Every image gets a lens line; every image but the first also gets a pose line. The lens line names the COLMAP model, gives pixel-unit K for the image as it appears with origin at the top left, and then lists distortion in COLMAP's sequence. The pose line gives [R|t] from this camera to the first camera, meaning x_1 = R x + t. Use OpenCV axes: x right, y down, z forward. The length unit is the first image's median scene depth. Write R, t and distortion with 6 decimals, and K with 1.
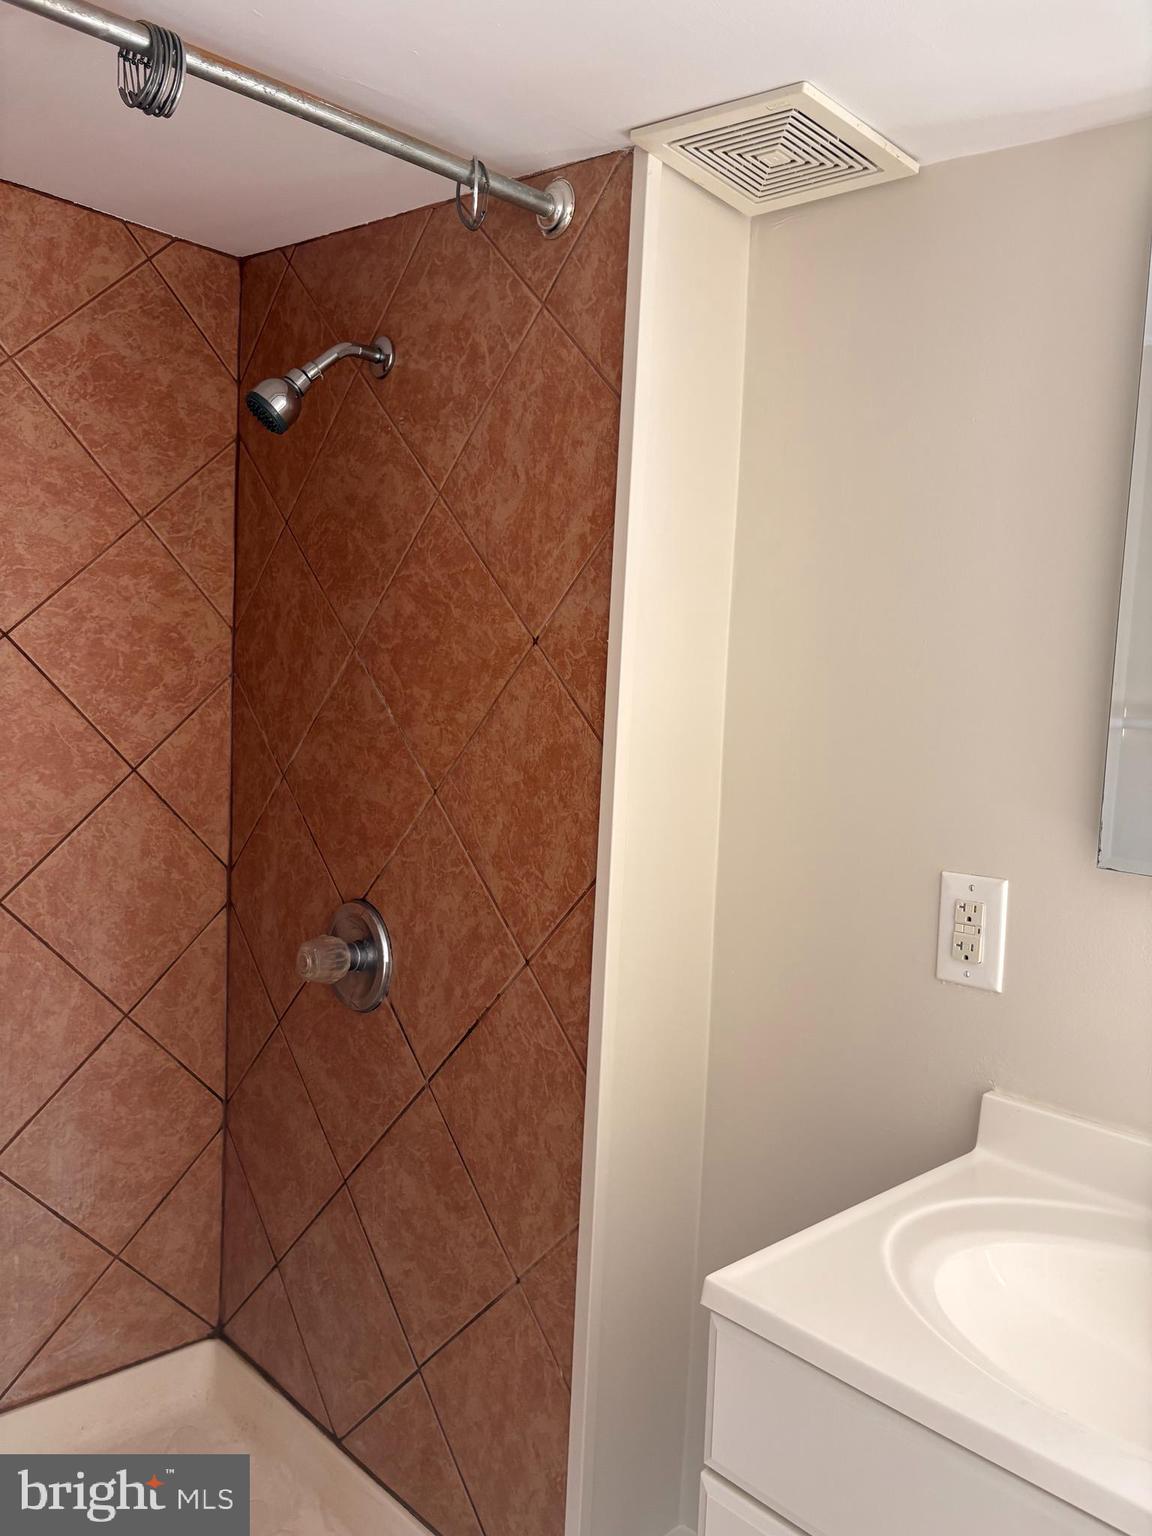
lens RADIAL K [[1193.8, 0, 578.1], [0, 1193.8, 773.4], [0, 0, 1]] dist [-0.011818, -0.005120]
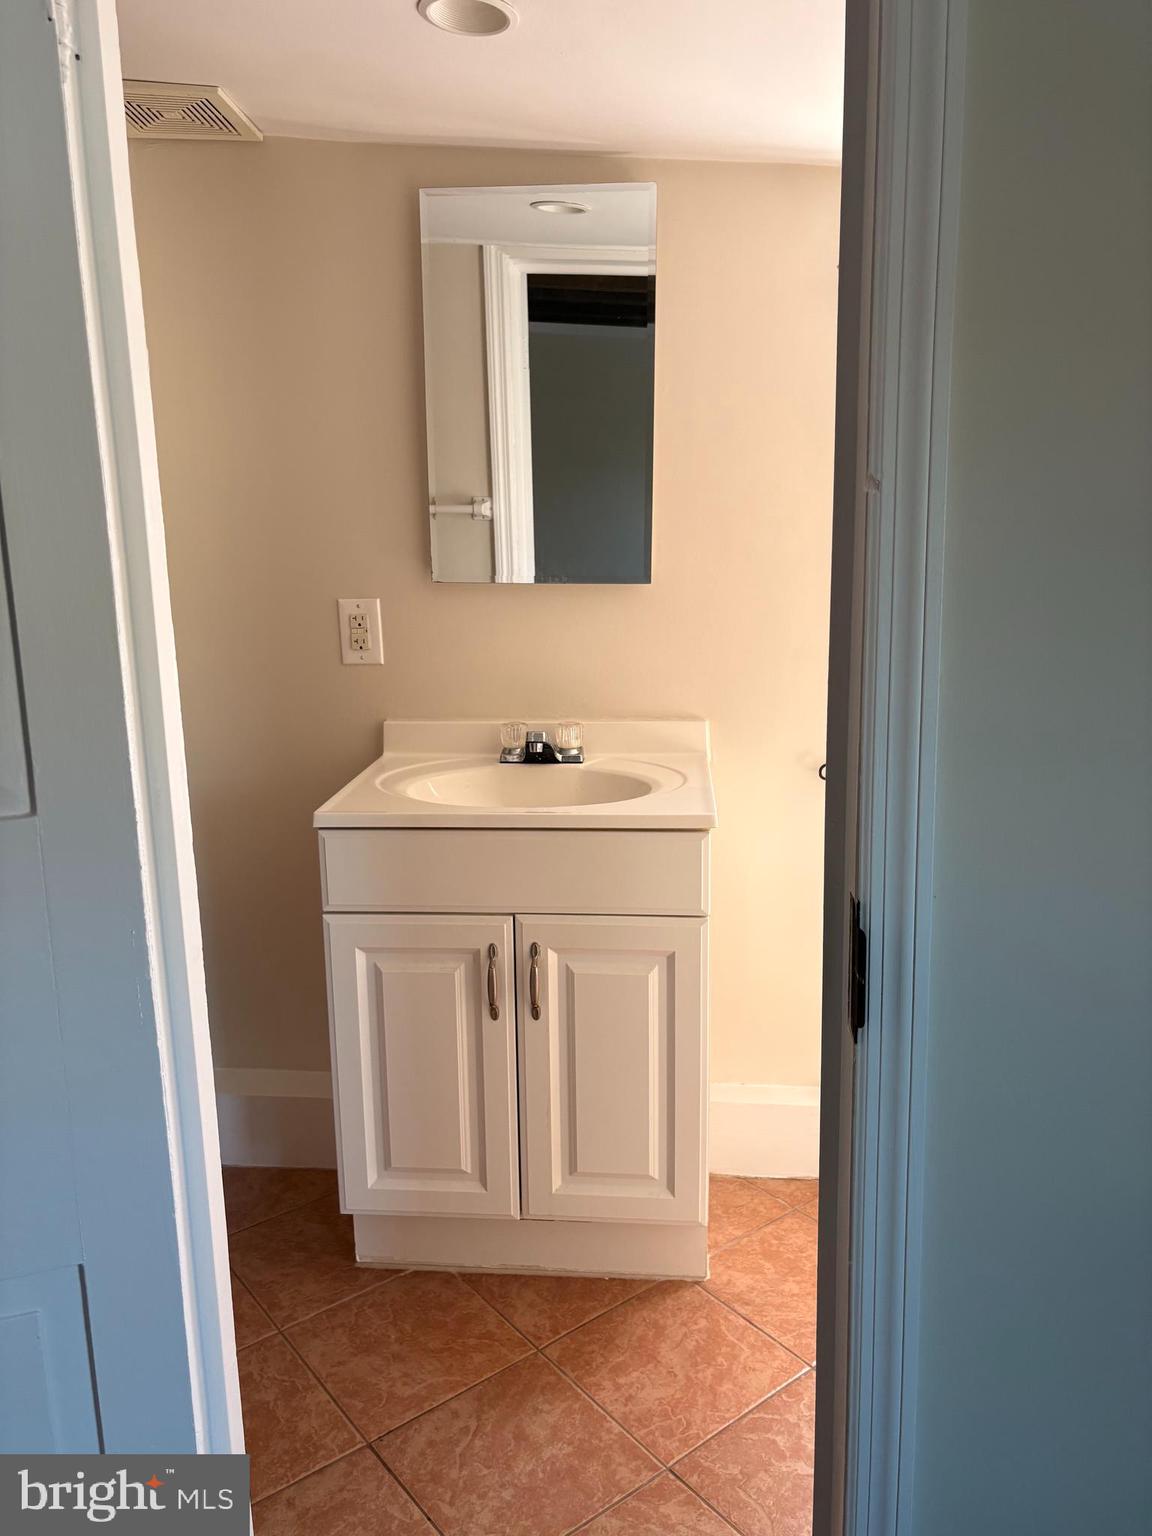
lens RADIAL K [[1193.8, 0, 576.5], [0, 1193.8, 765.6], [0, 0, 1]] dist [-0.011818, -0.005120]
pose [[0.743851, -0.184671, 0.642326, -0.568411], [0.086422, 0.979577, 0.181550, 0.036815], [-0.662735, -0.079535, 0.744619, -0.483250]]
